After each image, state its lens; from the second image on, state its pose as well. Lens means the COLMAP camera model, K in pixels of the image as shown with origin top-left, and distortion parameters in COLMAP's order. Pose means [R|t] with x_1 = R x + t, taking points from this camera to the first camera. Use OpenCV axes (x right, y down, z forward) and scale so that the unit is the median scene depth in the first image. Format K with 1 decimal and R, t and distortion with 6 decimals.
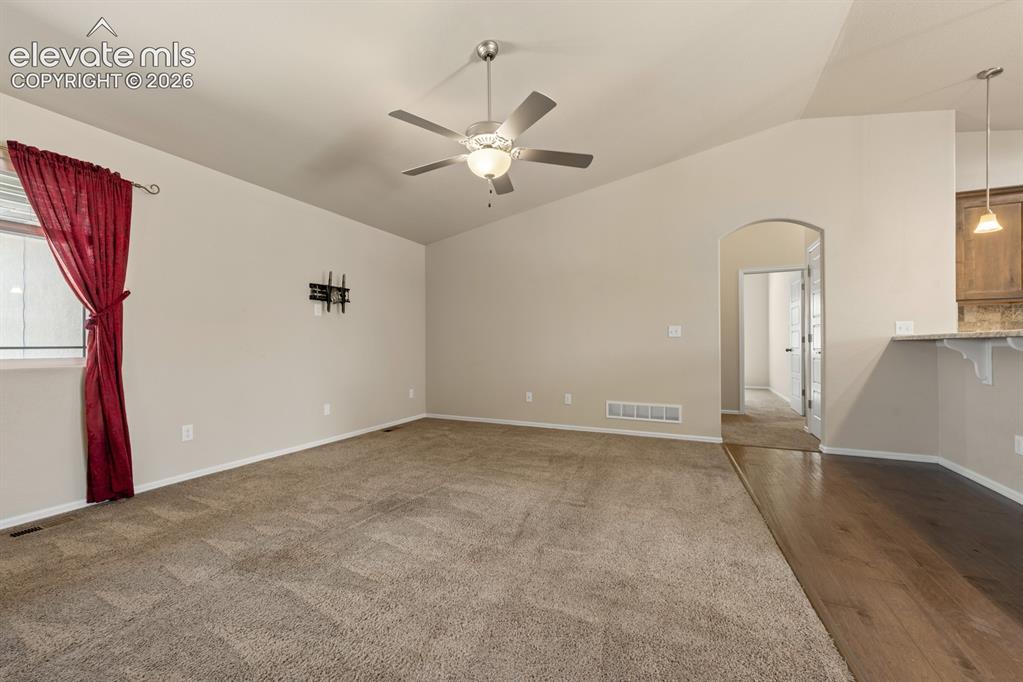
lens RADIAL K [[402.2, 0, 508.4], [0, 402.2, 343.0], [0, 0, 1]] dist [0.000585, 0.000110]
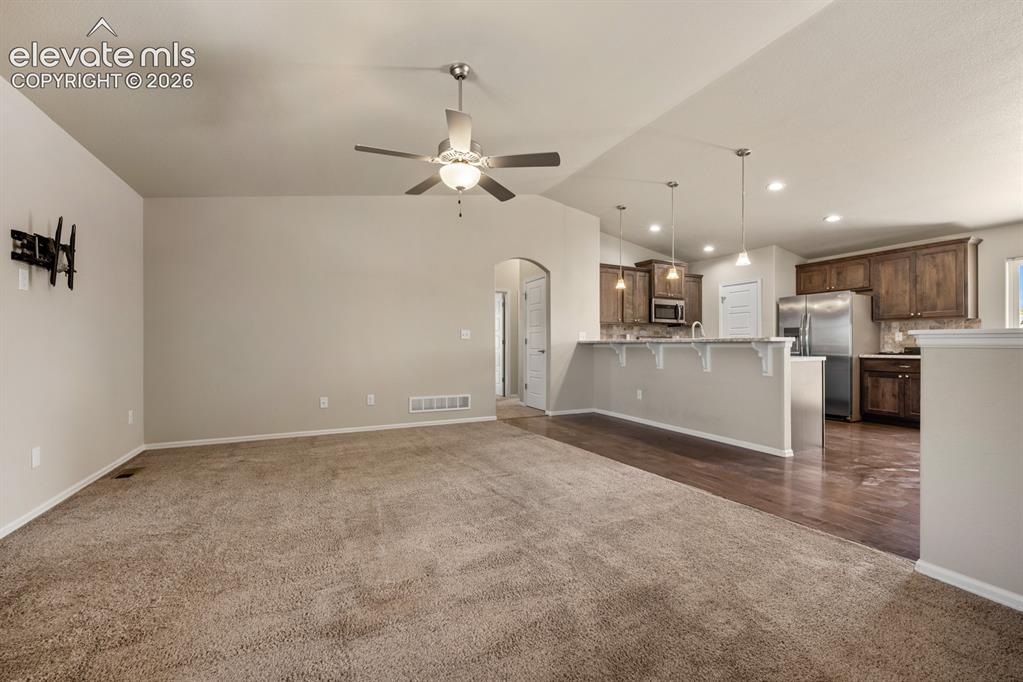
lens RADIAL K [[402.2, 0, 508.4], [0, 402.2, 343.0], [0, 0, 1]] dist [0.000585, 0.000110]
pose [[0.637162, 0.009100, 0.770676, -0.566050], [-0.007881, 0.999955, -0.005292, 0.003305], [-0.770690, -0.002701, 0.637205, 0.153579]]
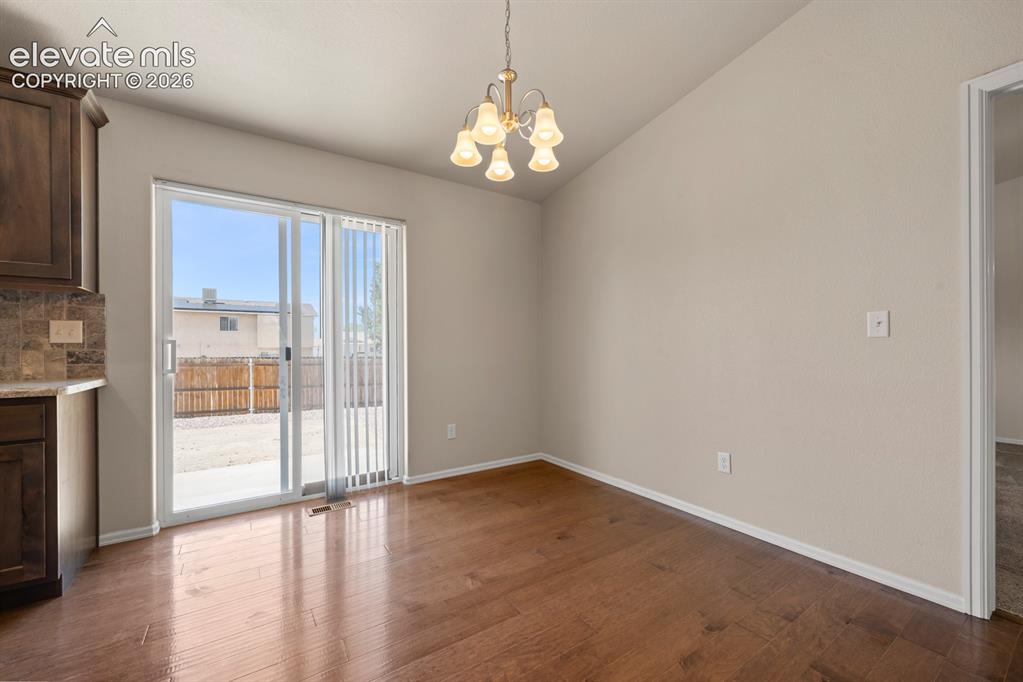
lens RADIAL K [[404.9, 0, 511.5], [0, 404.9, 349.0], [0, 0, 1]] dist [-0.000847, -0.000122]
pose [[-0.856974, 0.002835, 0.515351, 0.732748], [0.002355, 0.999996, -0.001584, -0.015361], [-0.515354, -0.000144, -0.856978, -0.012538]]
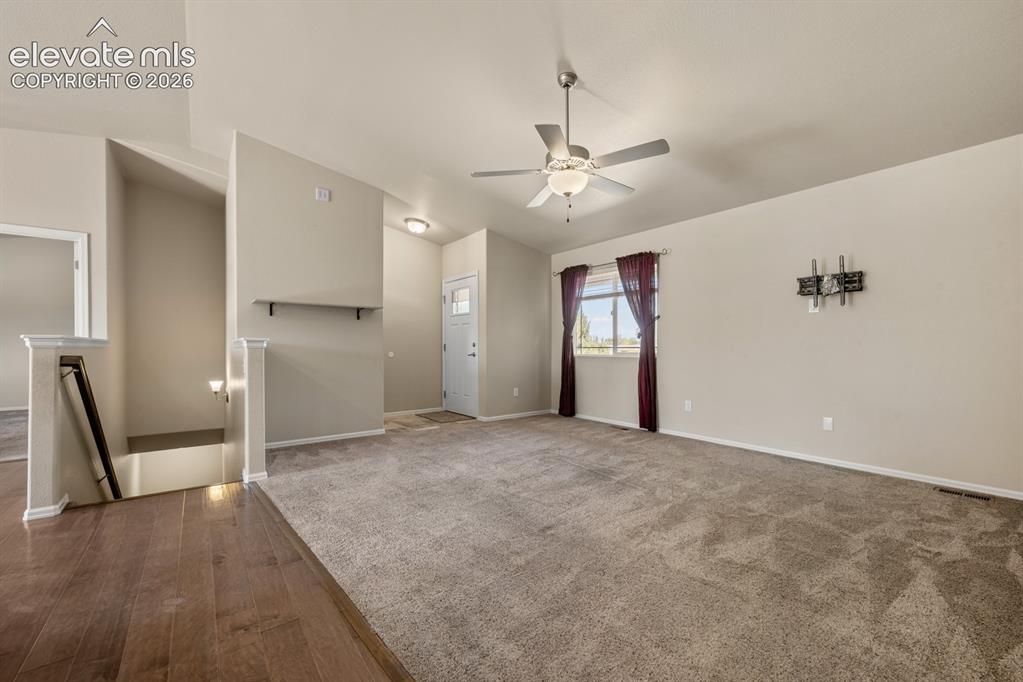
lens RADIAL K [[404.9, 0, 511.5], [0, 404.9, 349.0], [0, 0, 1]] dist [-0.000847, -0.000122]
pose [[-0.444181, 0.009223, -0.895890, 0.727747], [0.006895, 0.999953, 0.006875, 0.000877], [0.895910, -0.003123, -0.444224, 0.967402]]
